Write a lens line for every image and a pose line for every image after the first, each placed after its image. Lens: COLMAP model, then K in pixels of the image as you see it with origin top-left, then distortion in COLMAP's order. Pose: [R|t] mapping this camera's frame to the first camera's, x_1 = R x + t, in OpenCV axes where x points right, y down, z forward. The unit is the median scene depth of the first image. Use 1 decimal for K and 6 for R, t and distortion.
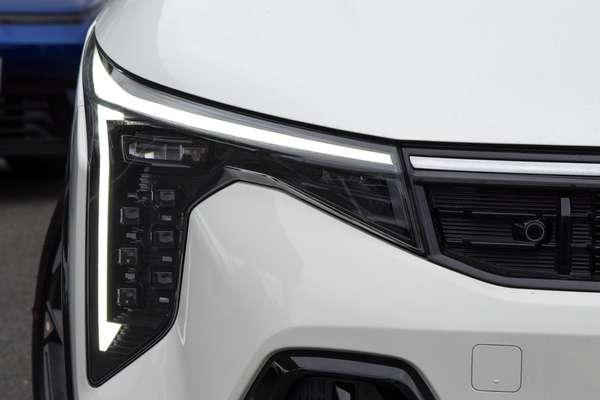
lens RADIAL K [[1234.9, 0, 300.1], [0, 1234.9, 201.5], [0, 0, 1]] dist [0.190269, 0.000000]
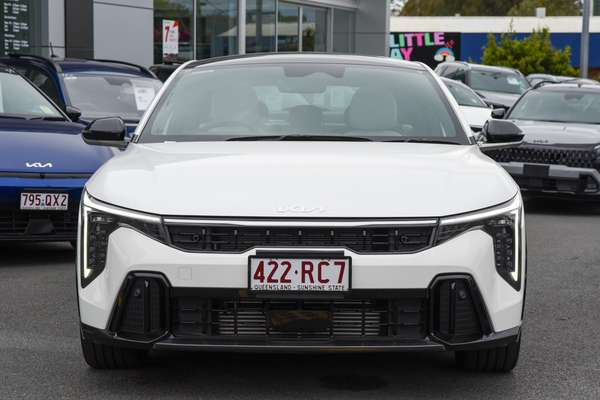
lens RADIAL K [[1234.9, 0, 300.4], [0, 1234.9, 198.7], [0, 0, 1]] dist [0.190269, 0.000000]
pose [[0.998374, -0.007153, -0.056559, 0.669504], [0.001272, 0.994644, -0.103354, 0.274006], [0.056995, 0.103114, 0.993035, -2.552860]]
